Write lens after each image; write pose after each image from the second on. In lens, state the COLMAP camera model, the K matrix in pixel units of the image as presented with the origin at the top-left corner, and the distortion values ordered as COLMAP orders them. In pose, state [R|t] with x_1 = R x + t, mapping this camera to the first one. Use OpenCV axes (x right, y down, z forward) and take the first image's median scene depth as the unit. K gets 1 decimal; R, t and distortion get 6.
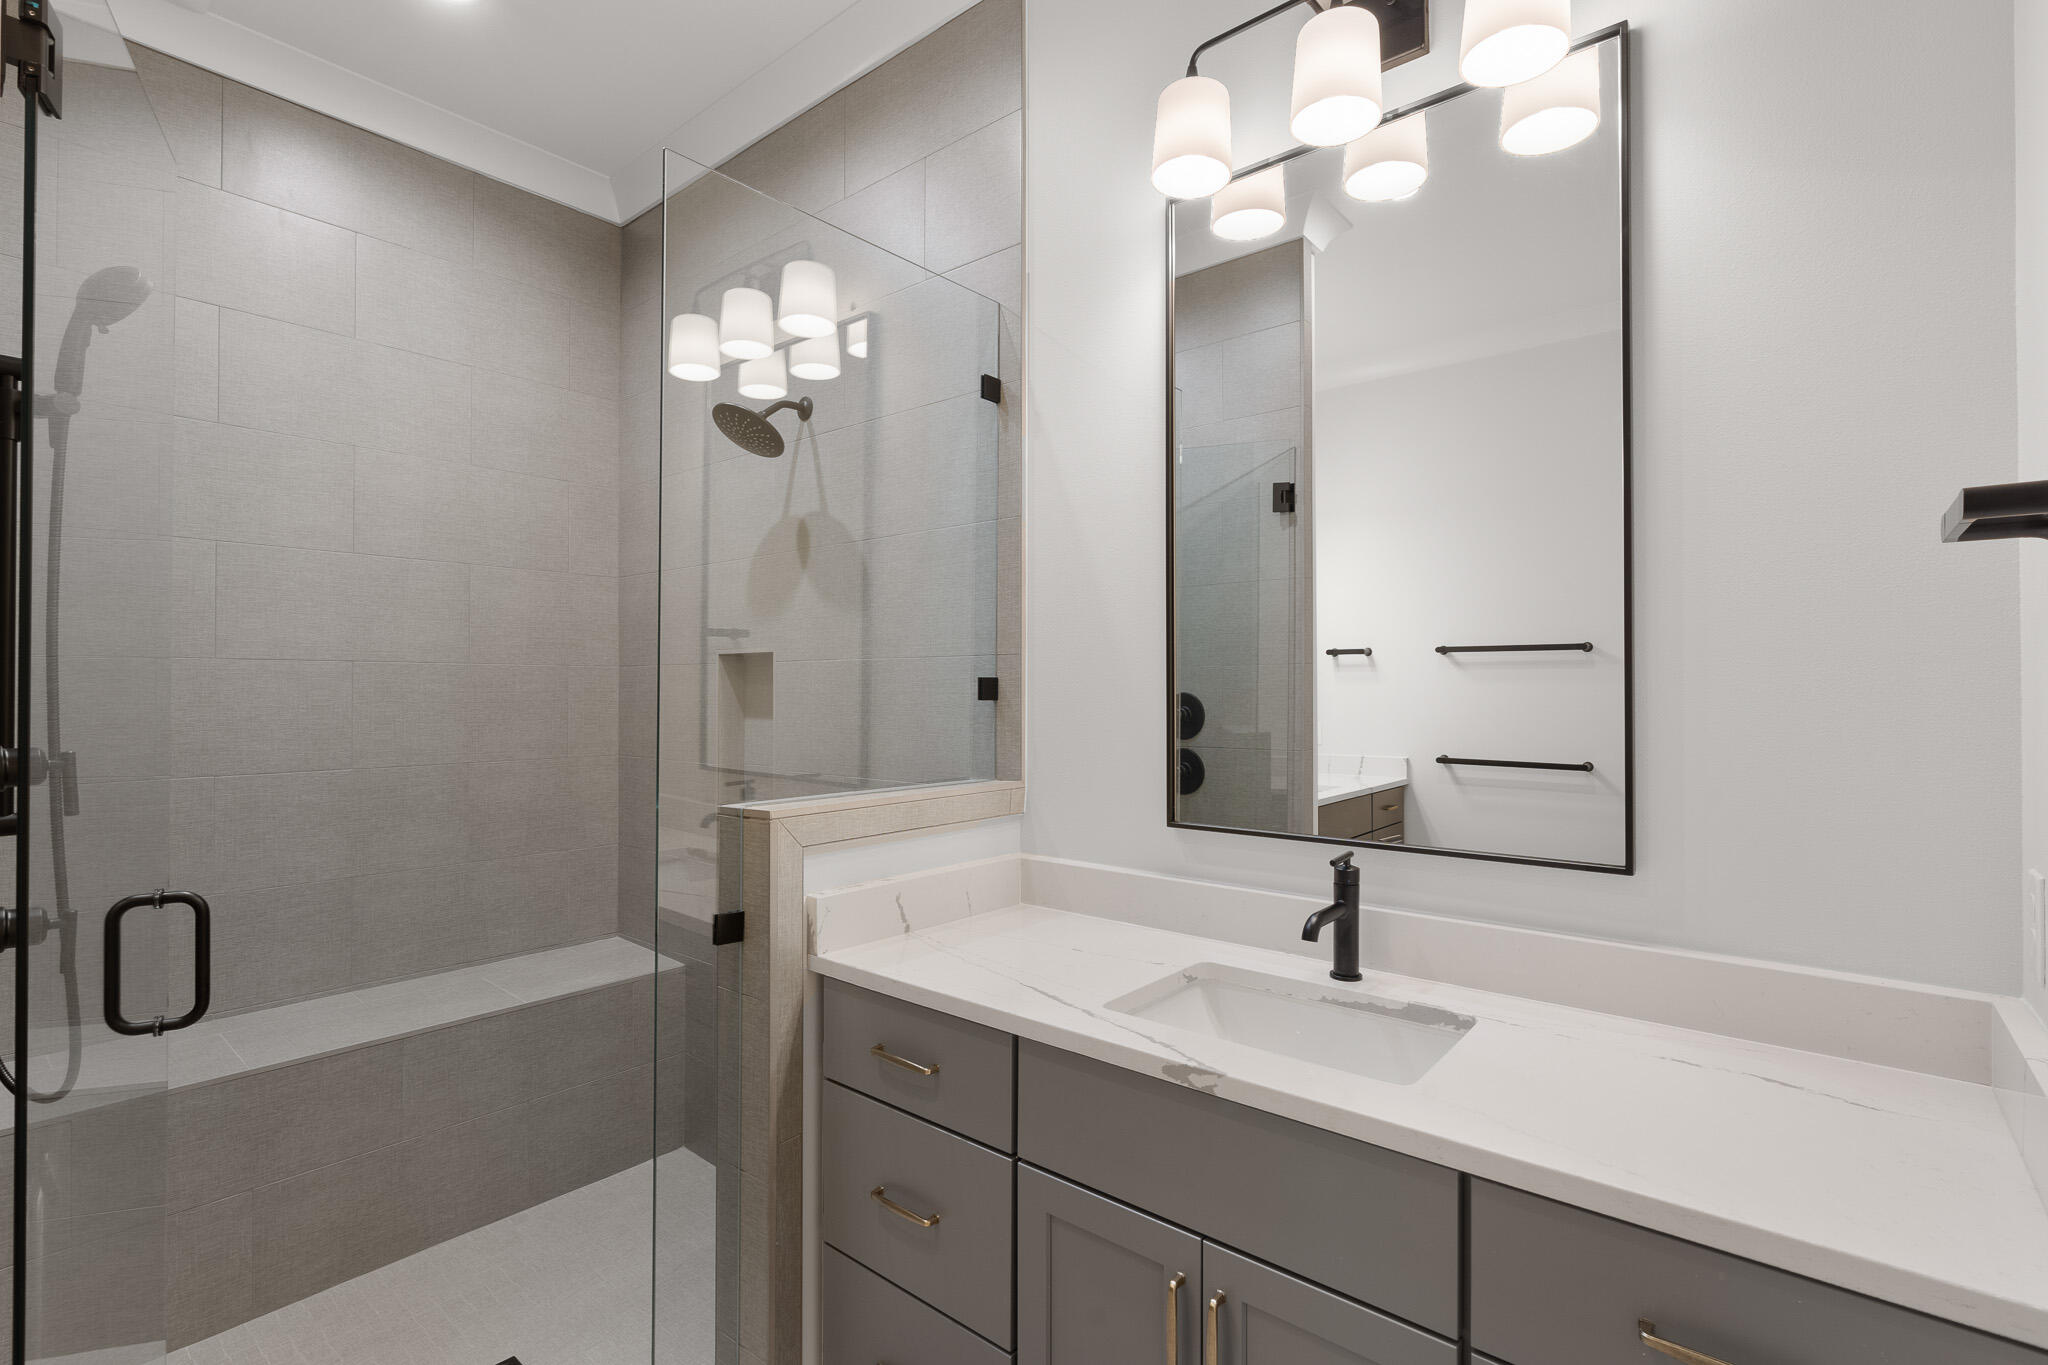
lens RADIAL K [[958.6, 0, 1021.0], [0, 958.6, 682.2], [0, 0, 1]] dist [-0.008016, 0.000035]
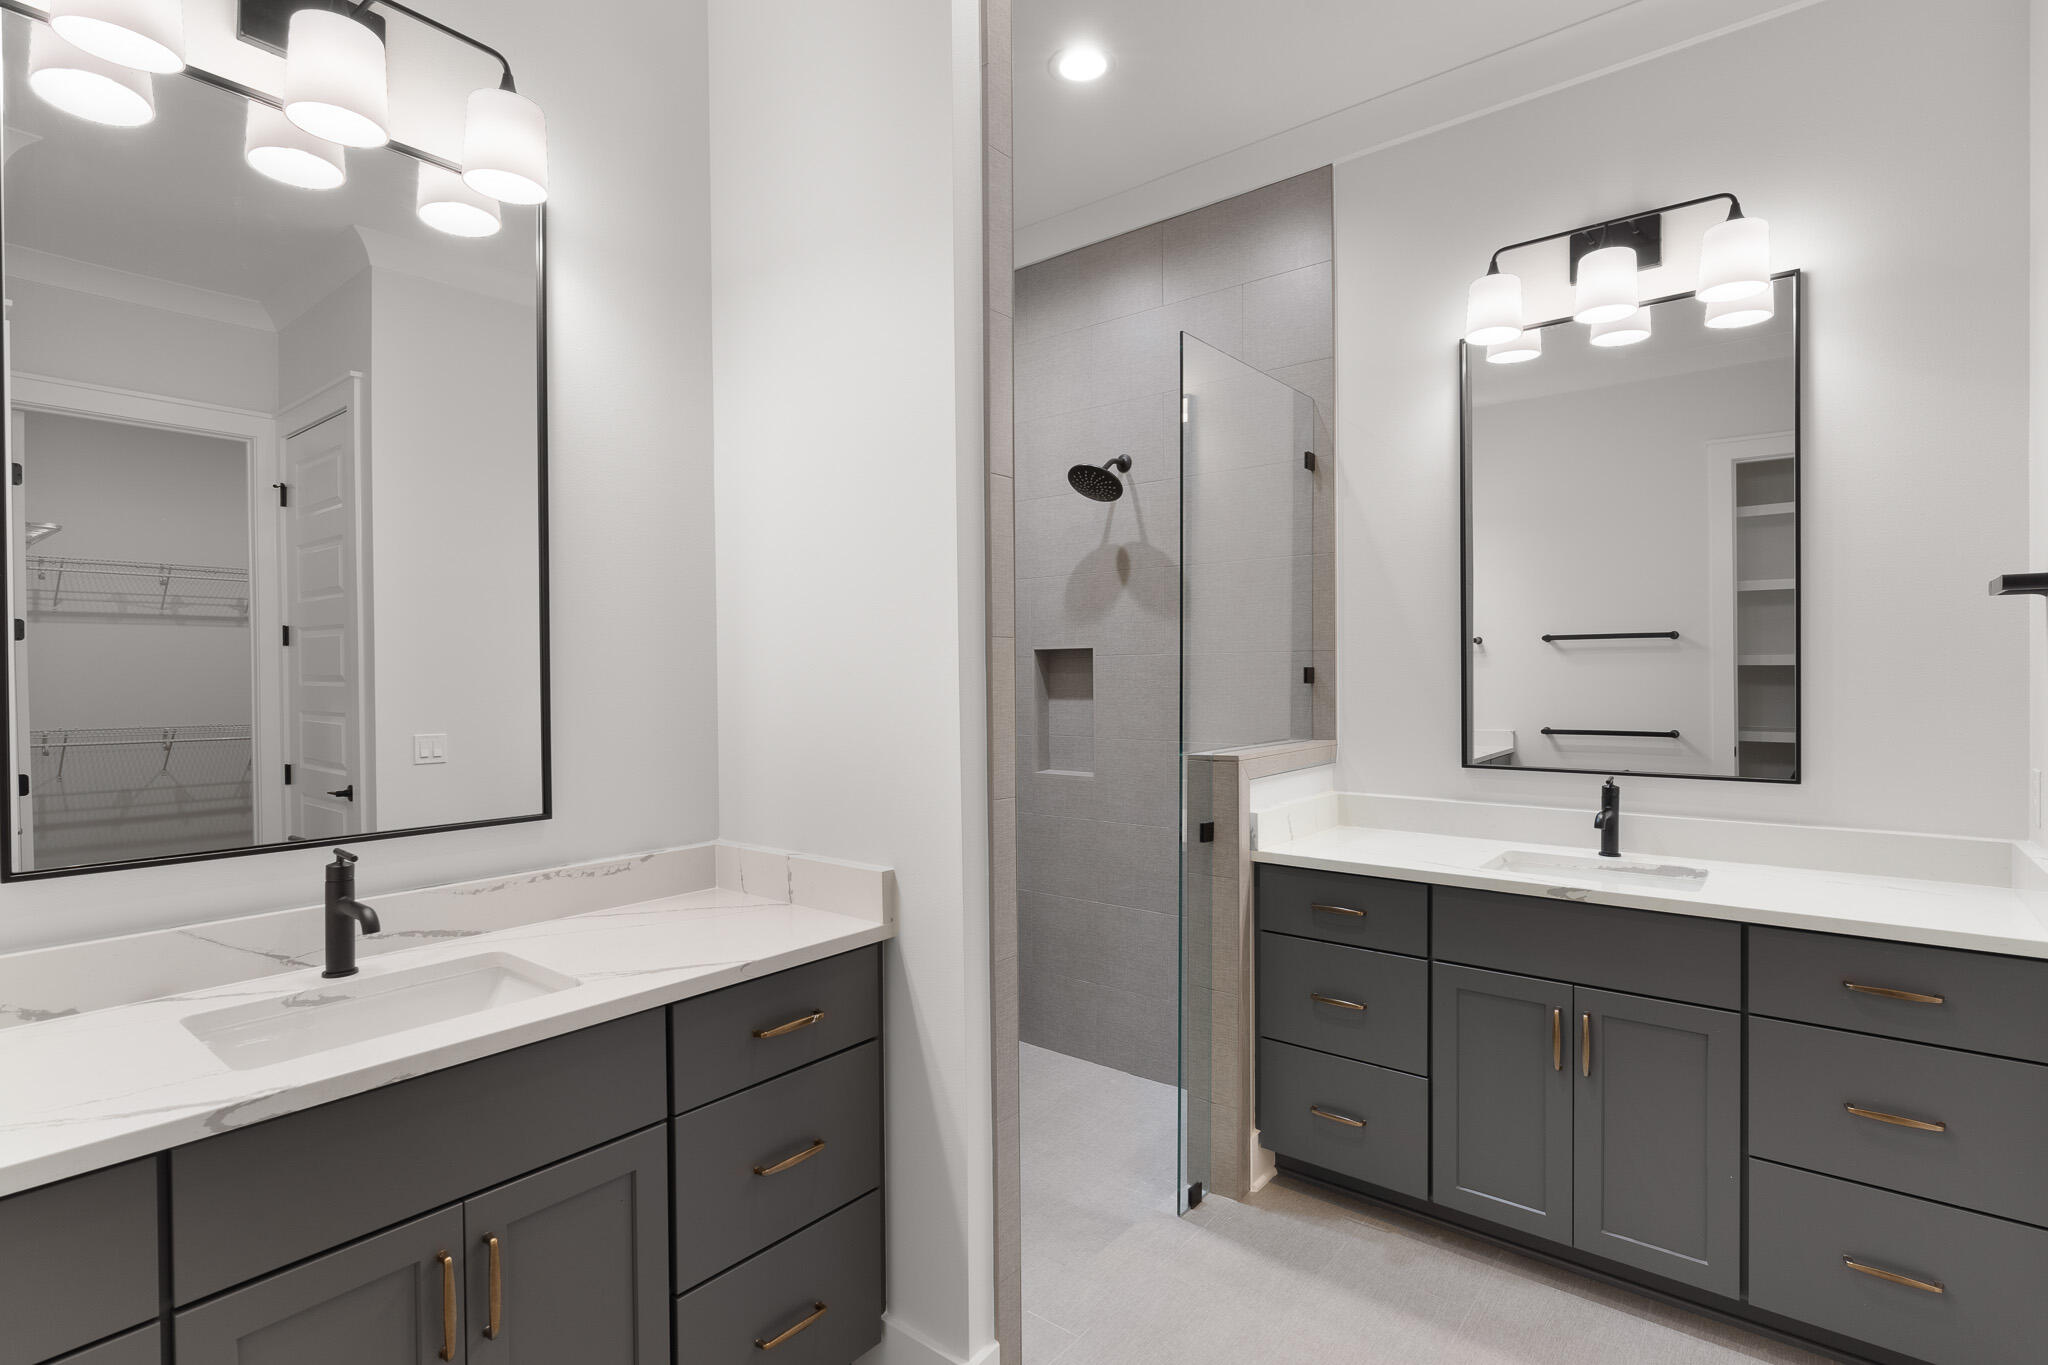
lens RADIAL K [[994.1, 0, 1024.7], [0, 994.1, 683.7], [0, 0, 1]] dist [-0.009258, 0.002082]
pose [[0.999803, -0.009324, 0.017524, -0.477465], [0.009007, 0.999796, 0.018082, -0.010722], [-0.017689, -0.017920, 0.999683, -0.451627]]
